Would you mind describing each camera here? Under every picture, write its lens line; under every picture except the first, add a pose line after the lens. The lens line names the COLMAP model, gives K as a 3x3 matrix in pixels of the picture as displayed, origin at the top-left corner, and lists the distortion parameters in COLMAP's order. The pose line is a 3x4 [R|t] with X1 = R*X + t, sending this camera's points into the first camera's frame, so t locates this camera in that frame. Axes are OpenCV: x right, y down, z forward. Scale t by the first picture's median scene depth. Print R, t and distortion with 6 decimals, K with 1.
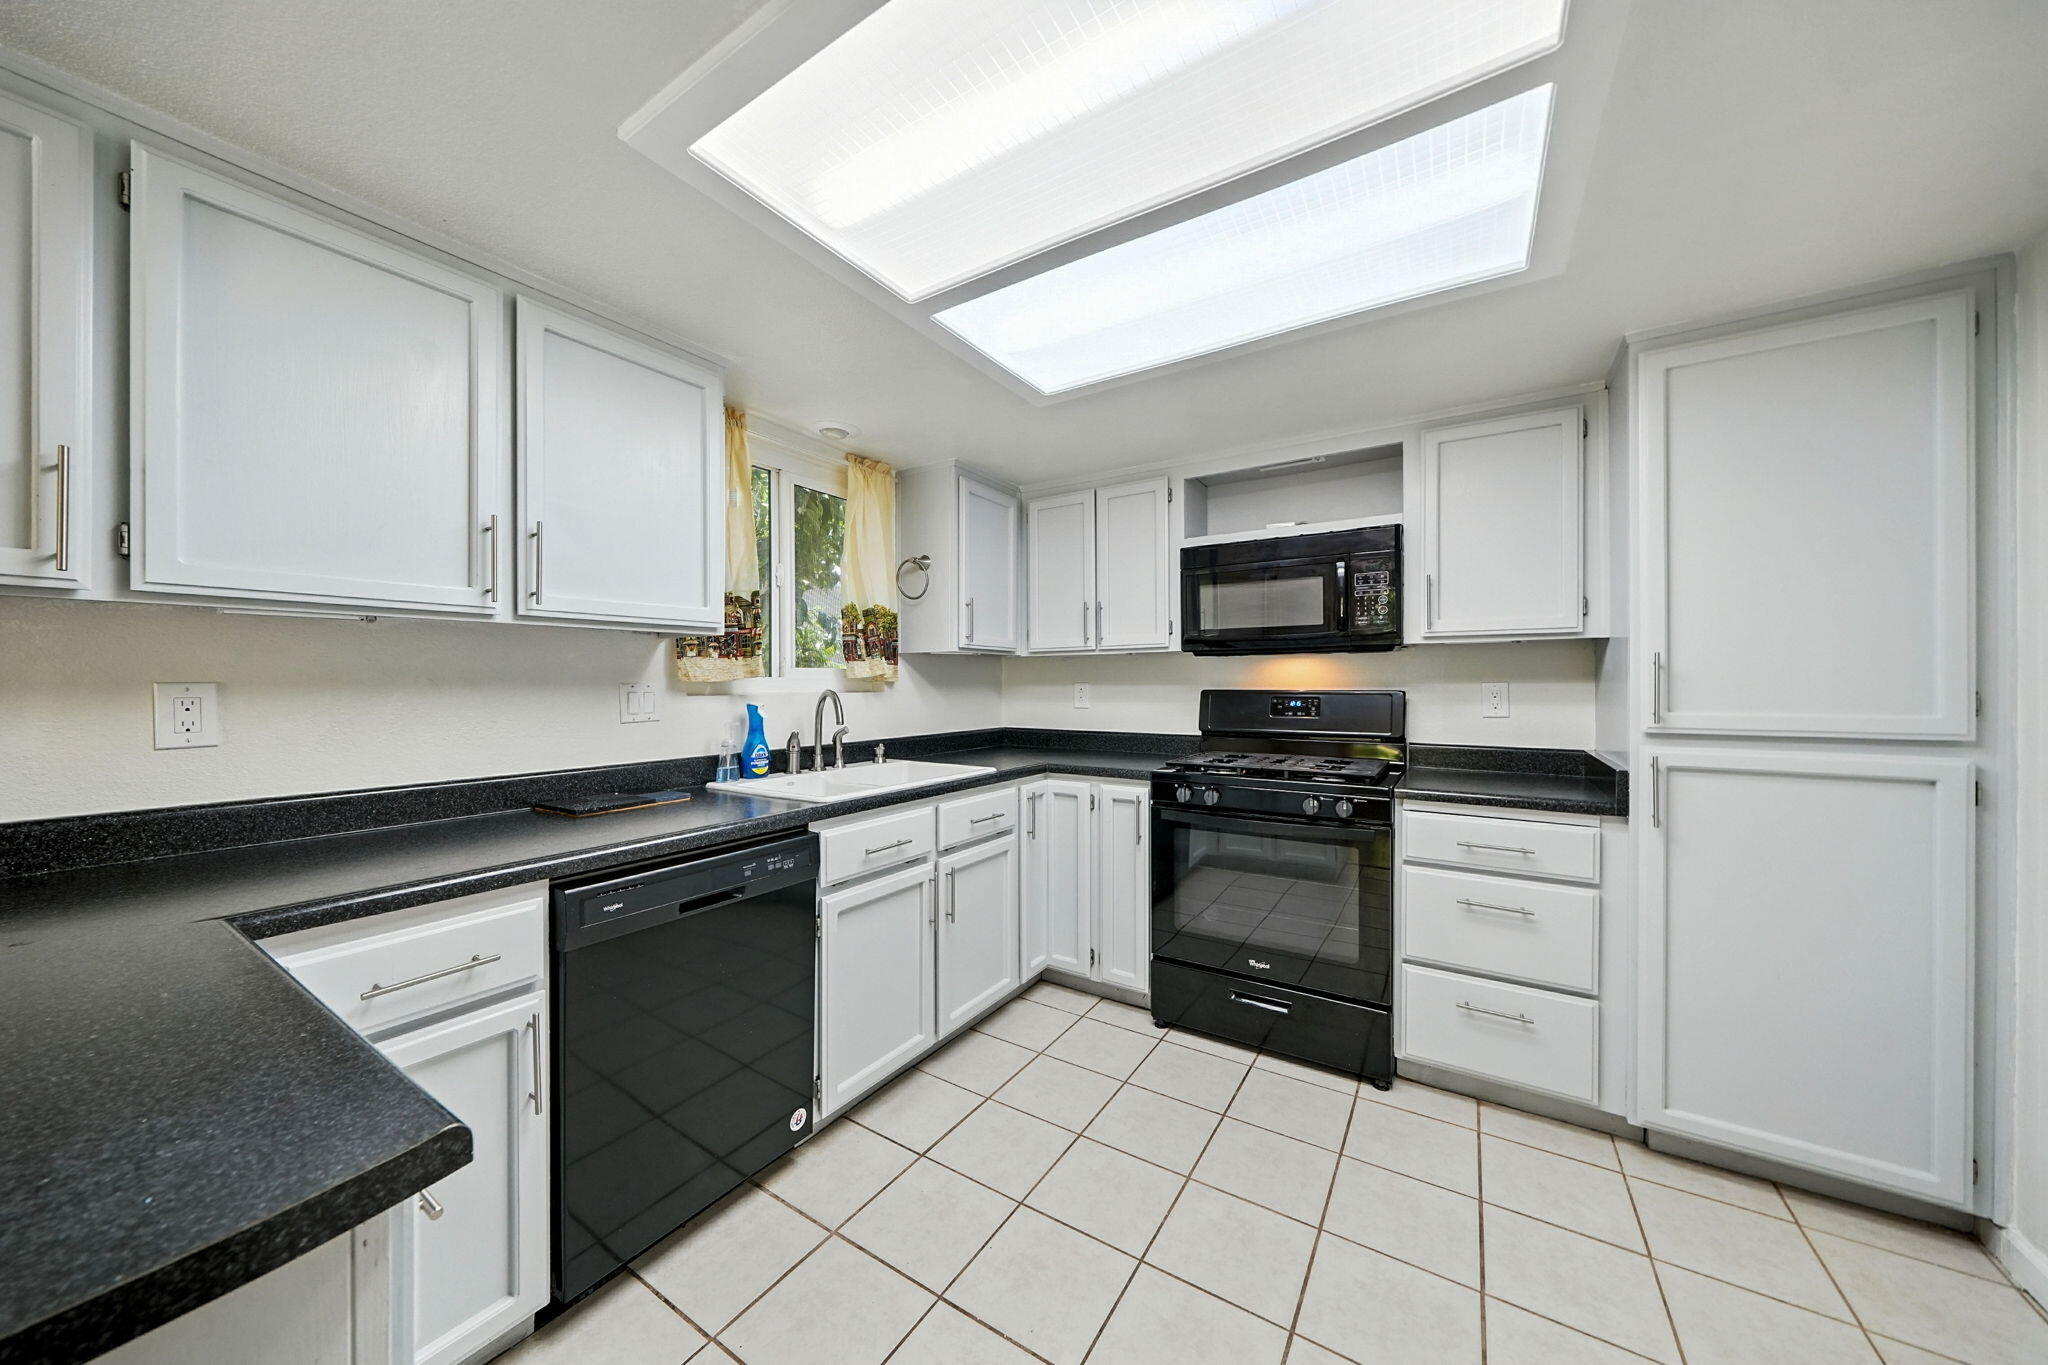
lens RADIAL K [[715.0, 0, 996.9], [0, 715.0, 686.4], [0, 0, 1]] dist [-0.000143, -0.000066]
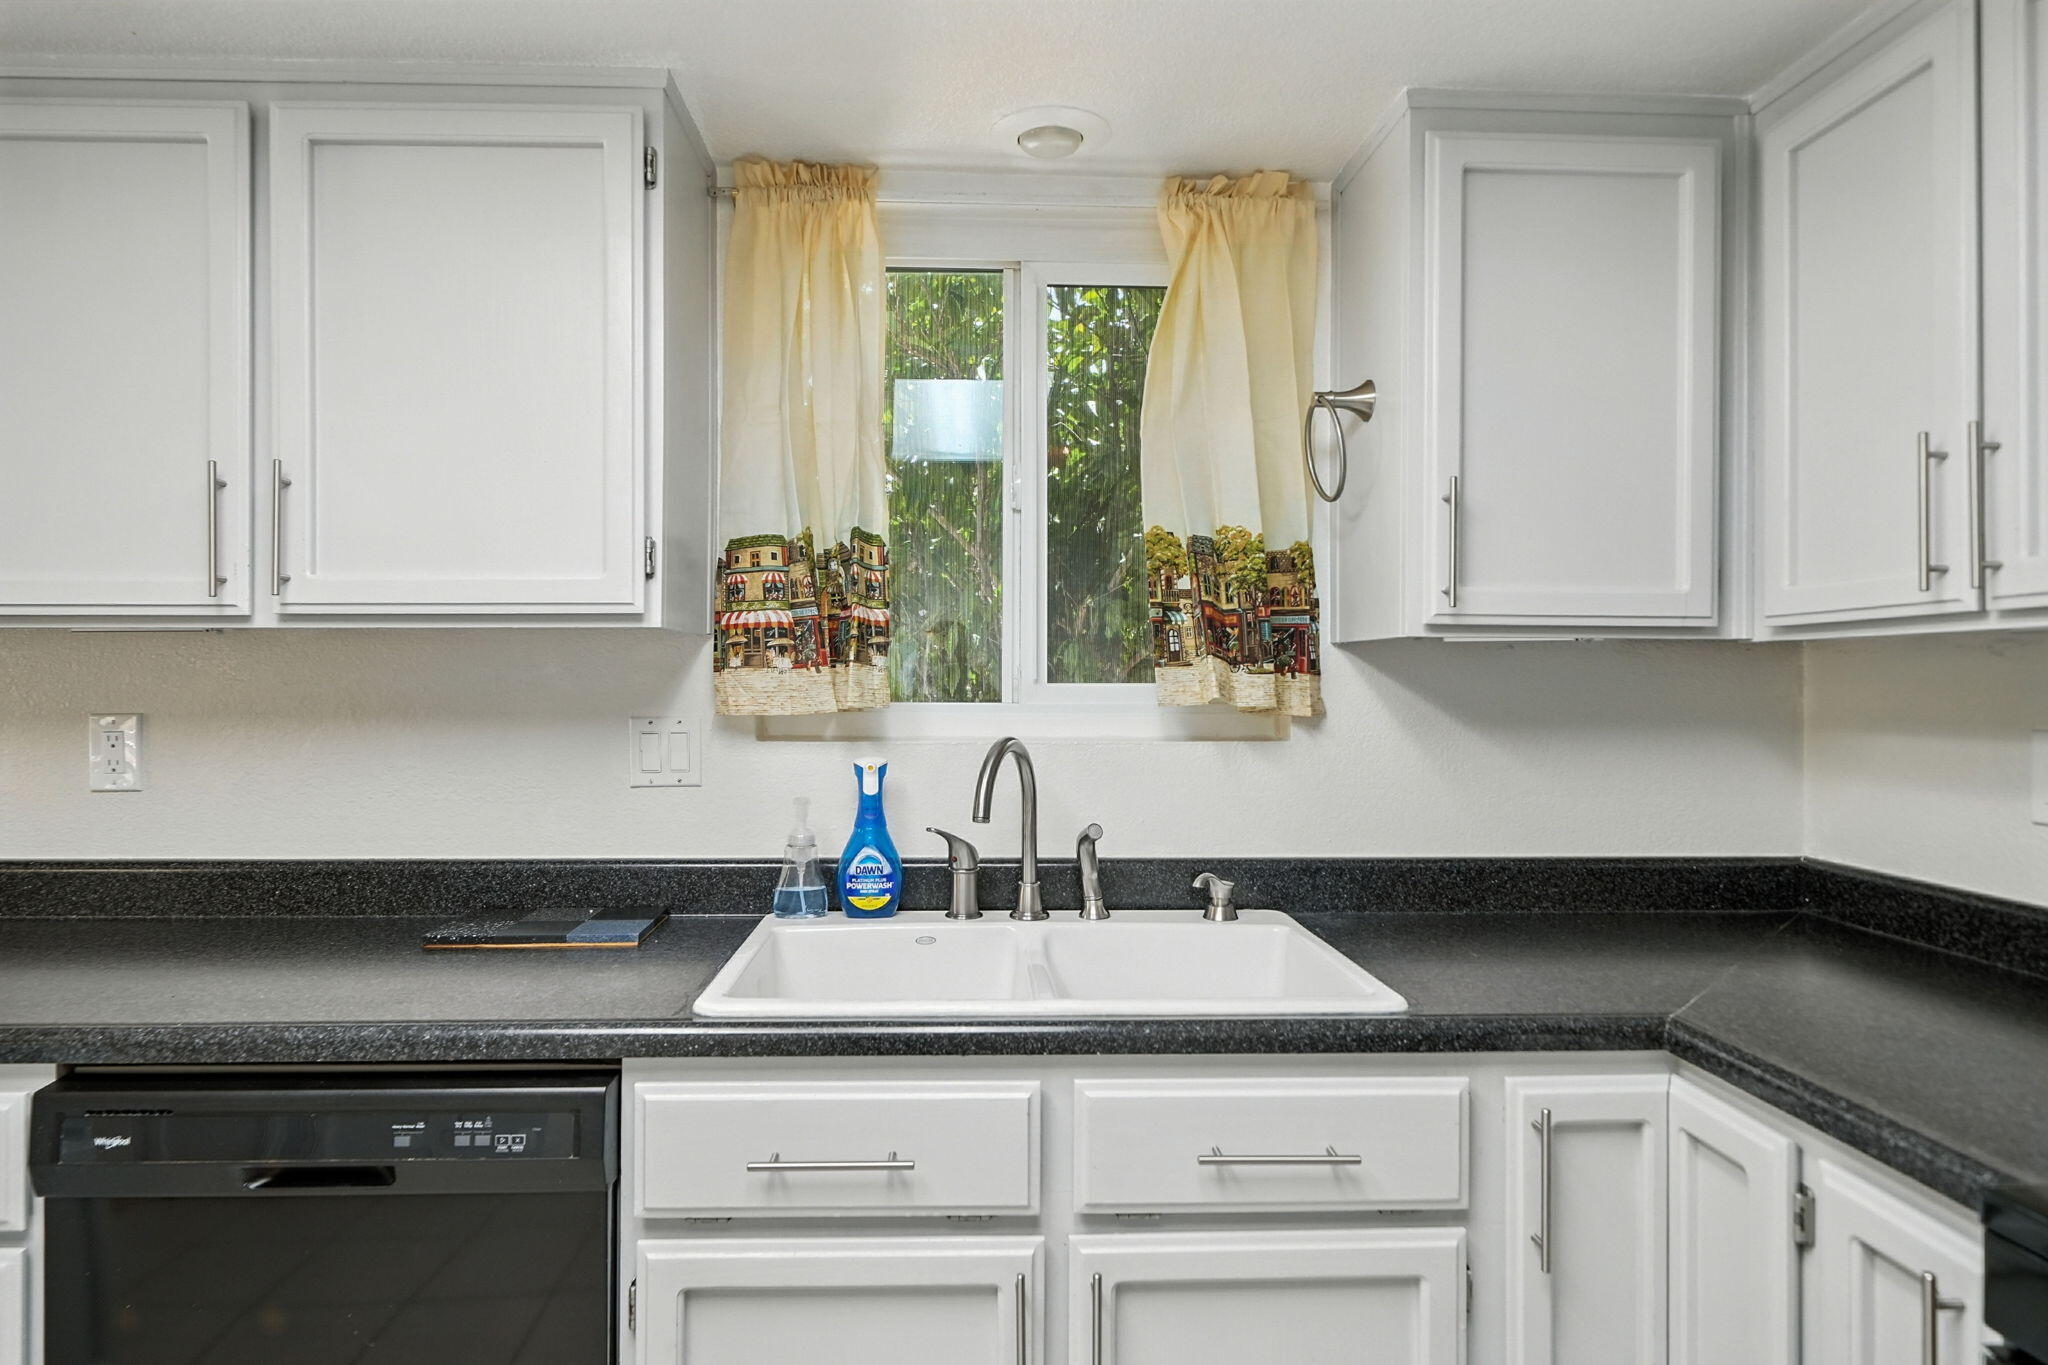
lens RADIAL K [[1169.7, 0, 1018.3], [0, 1169.7, 676.1], [0, 0, 1]] dist [0.004358, 0.000399]
pose [[0.582641, 0.000929, -0.812729, 0.358241], [-0.008228, 0.999955, -0.004755, -0.030336], [0.812688, 0.009457, 0.582622, 0.615249]]
